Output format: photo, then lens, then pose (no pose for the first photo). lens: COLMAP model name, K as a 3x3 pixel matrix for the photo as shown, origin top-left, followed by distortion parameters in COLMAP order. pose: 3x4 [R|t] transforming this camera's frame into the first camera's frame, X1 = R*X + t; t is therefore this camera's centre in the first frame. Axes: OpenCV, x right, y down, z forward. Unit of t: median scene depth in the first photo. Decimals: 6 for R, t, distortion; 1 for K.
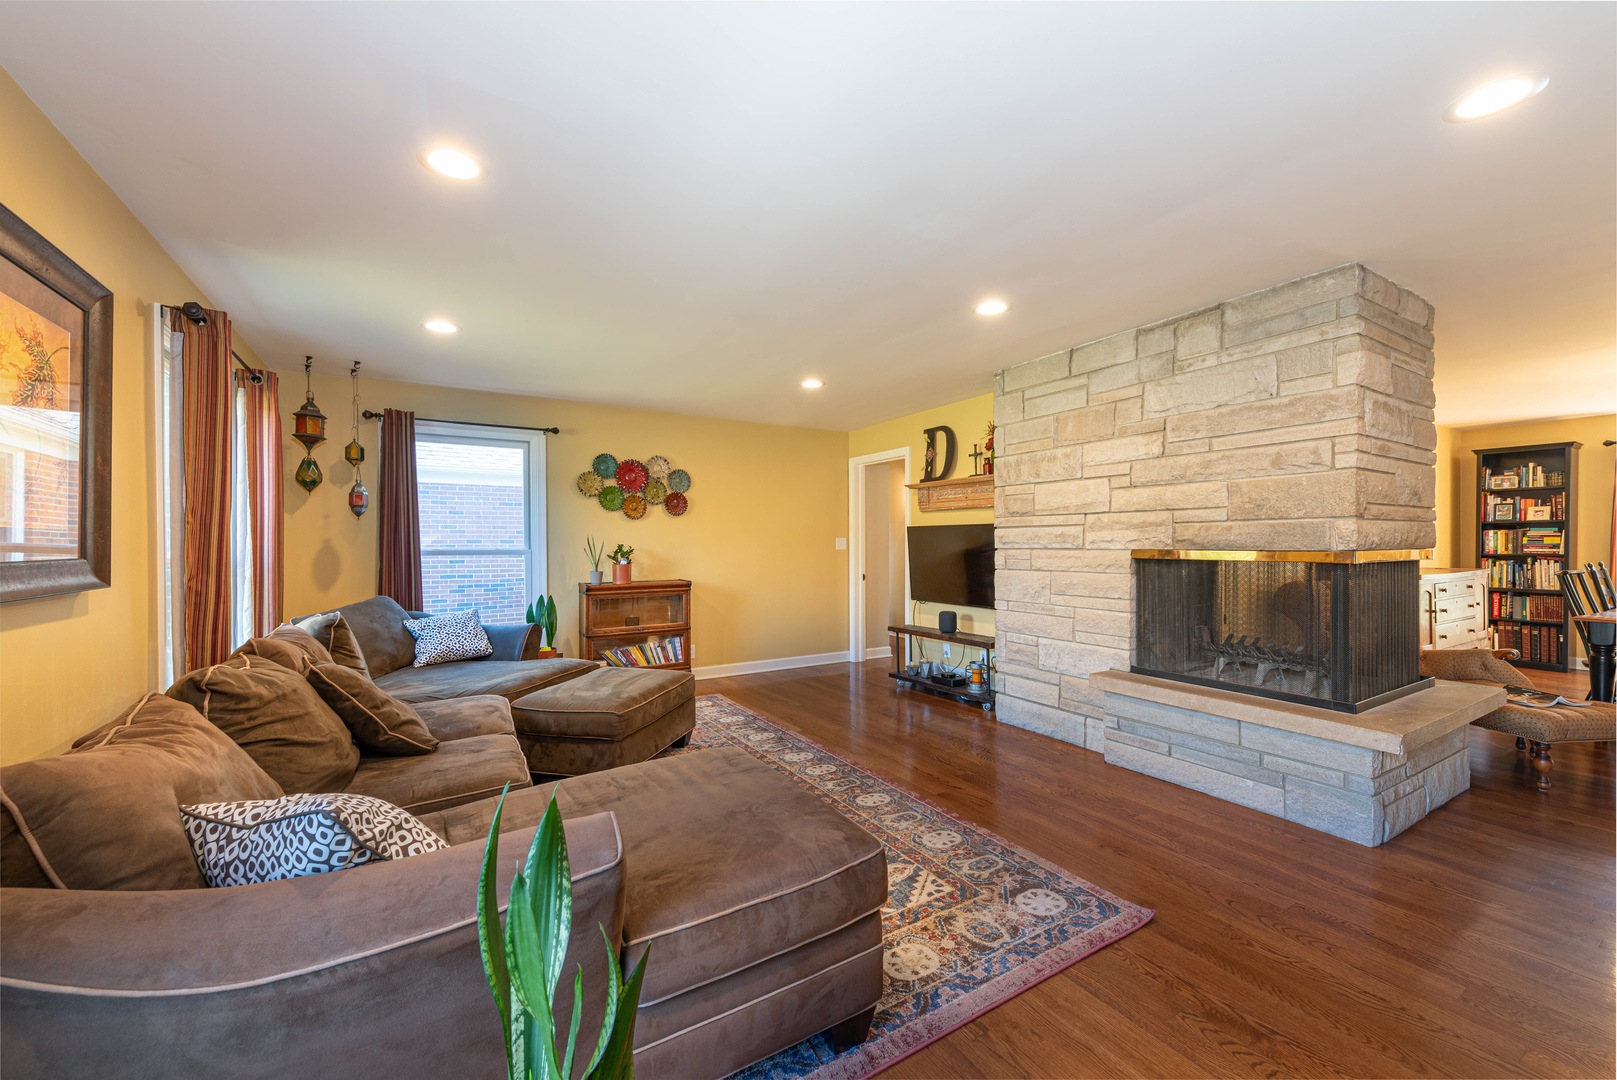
lens RADIAL K [[638.1, 0, 805.7], [0, 638.1, 542.2], [0, 0, 1]] dist [0.009518, -0.000150]
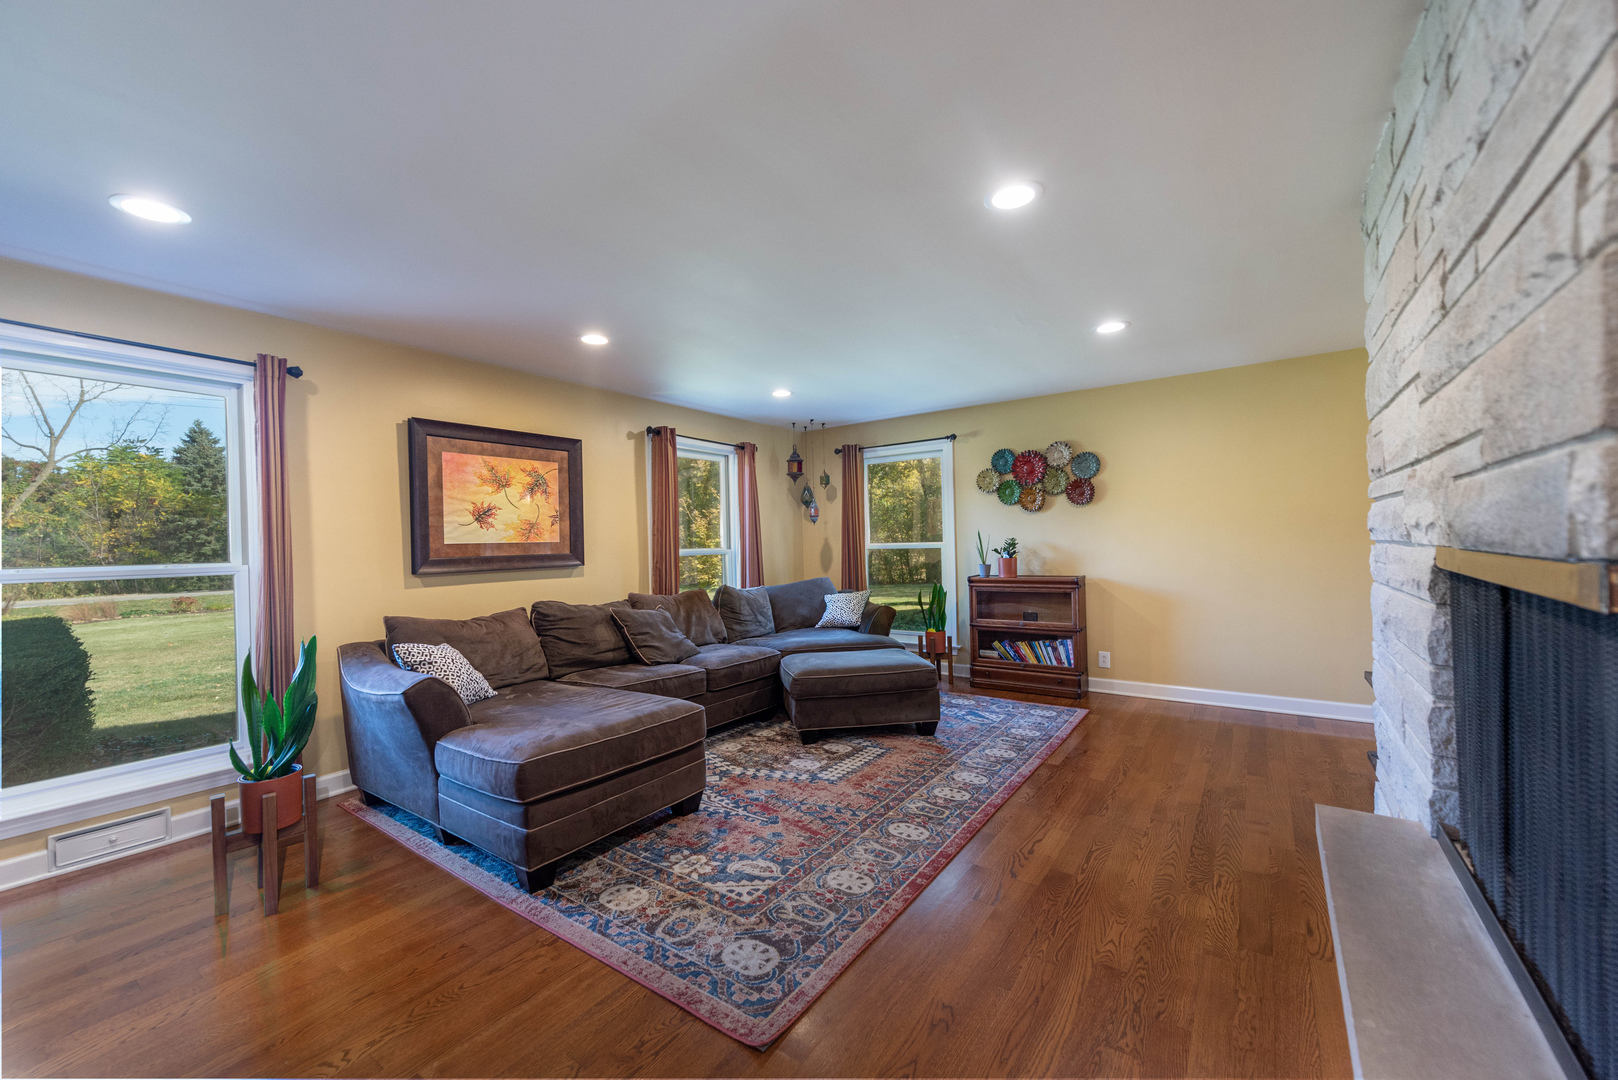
lens RADIAL K [[638.5, 0, 801.2], [0, 638.5, 538.5], [0, 0, 1]] dist [0.009518, -0.000150]
pose [[0.378755, -0.011977, -0.925420, 0.691772], [0.024354, 0.999699, -0.002971, -0.000764], [0.925177, -0.021412, 0.378932, 0.428695]]
